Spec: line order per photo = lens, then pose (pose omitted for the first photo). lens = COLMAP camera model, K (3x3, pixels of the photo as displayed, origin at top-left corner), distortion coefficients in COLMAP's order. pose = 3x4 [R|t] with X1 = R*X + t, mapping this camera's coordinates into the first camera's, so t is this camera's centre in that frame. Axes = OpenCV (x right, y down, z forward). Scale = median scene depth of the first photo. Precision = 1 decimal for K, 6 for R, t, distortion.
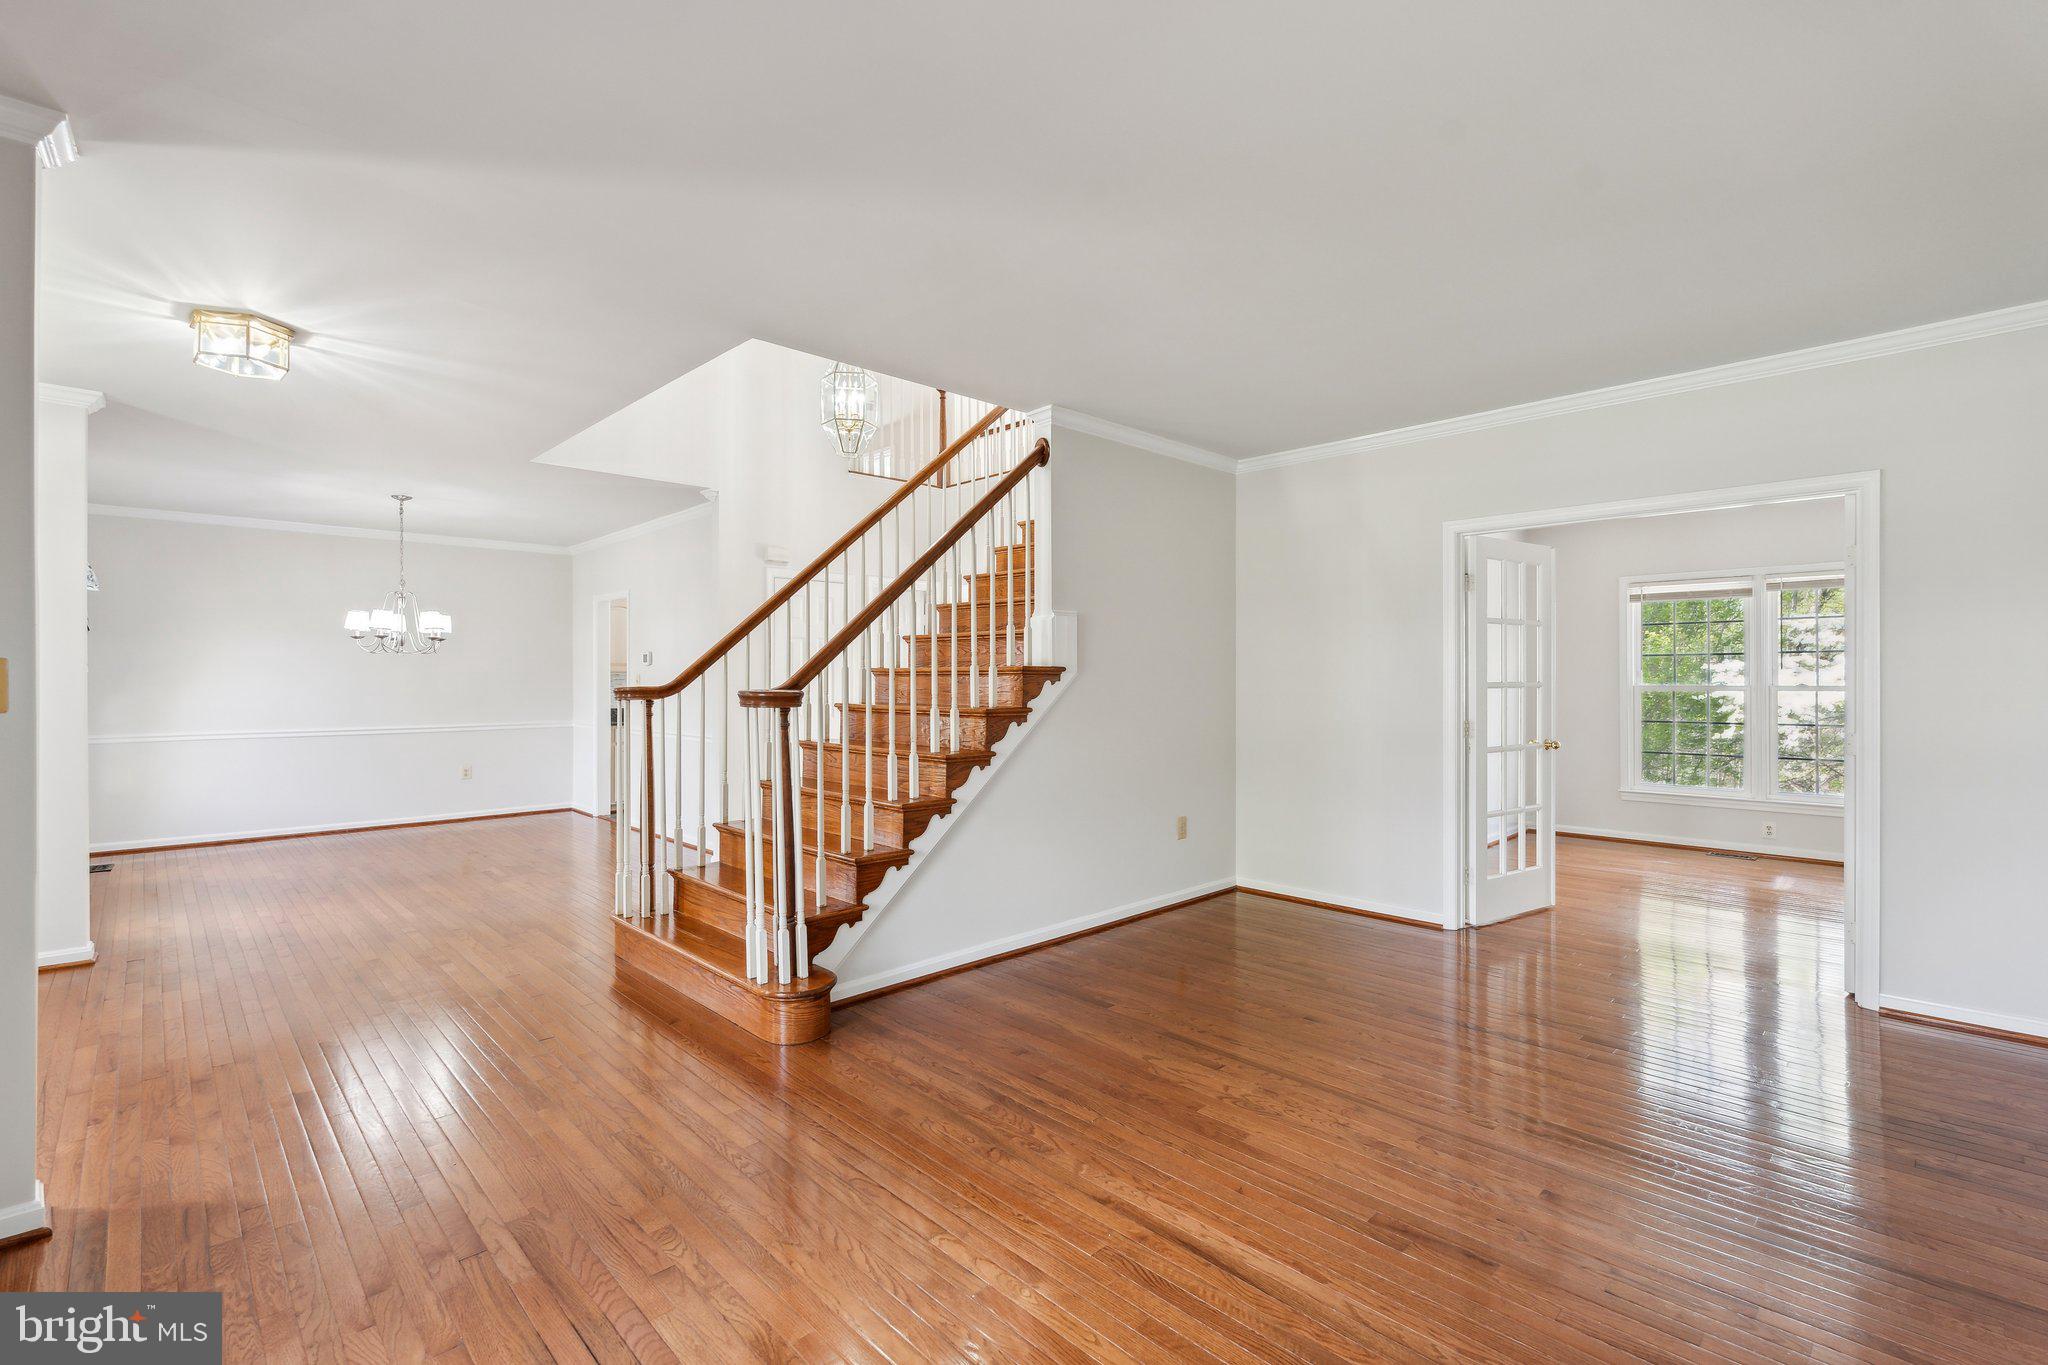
lens RADIAL K [[909.7, 0, 1024.0], [0, 909.7, 682.5], [0, 0, 1]] dist [-0.000742, -0.000145]
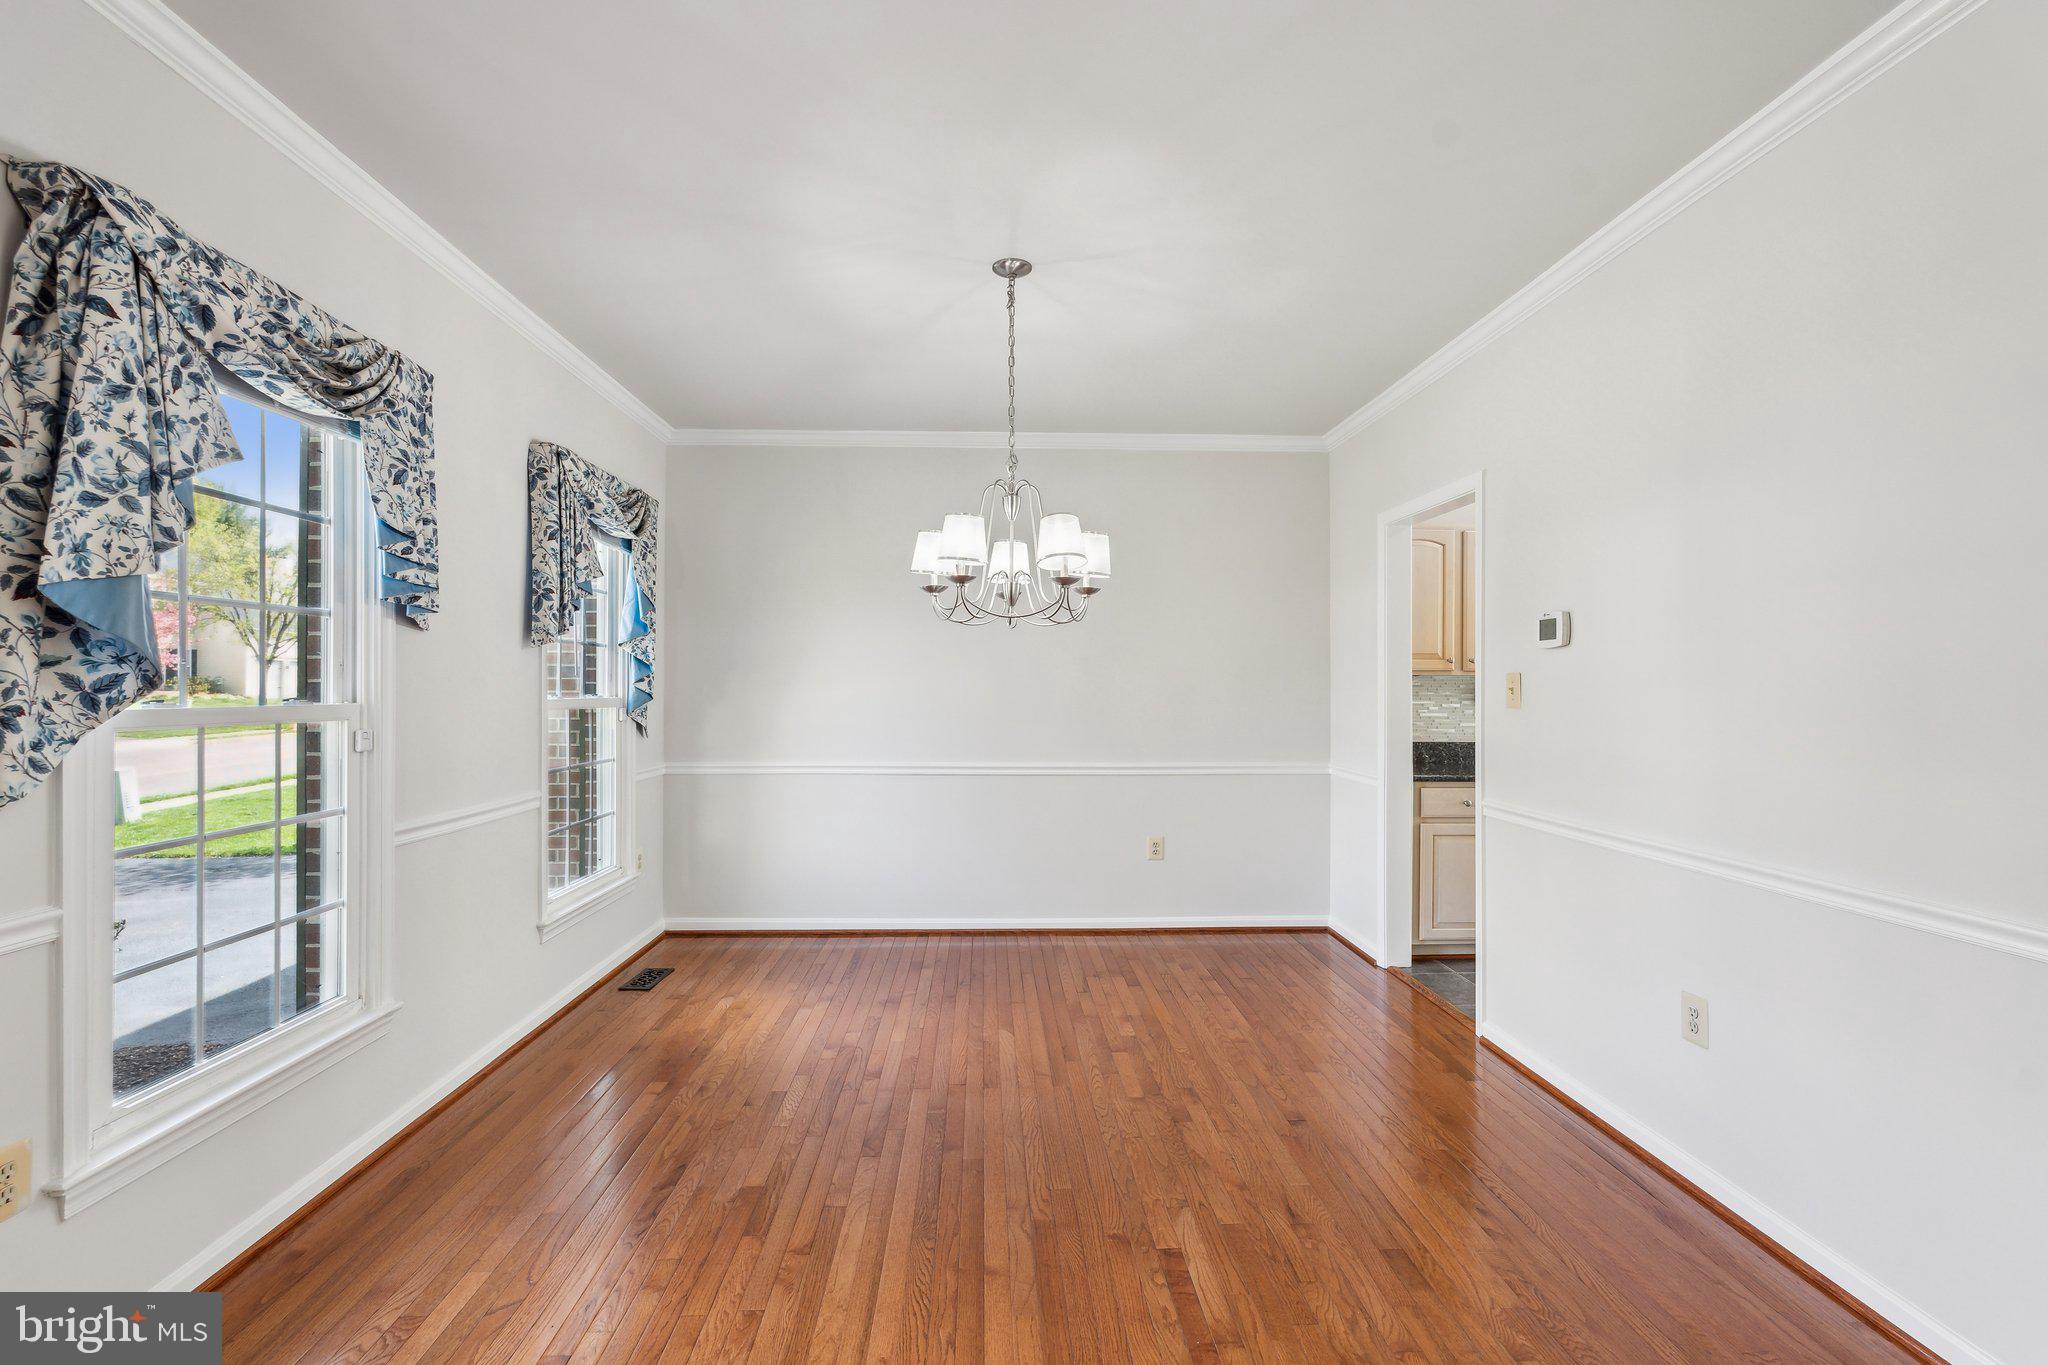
lens RADIAL K [[909.7, 0, 1024.0], [0, 909.7, 682.5], [0, 0, 1]] dist [-0.000742, -0.000145]
pose [[0.744900, -0.000160, -0.667176, -0.529262], [-0.007274, 0.999939, -0.008361, 0.002774], [0.667136, 0.011082, 0.744853, 0.931557]]
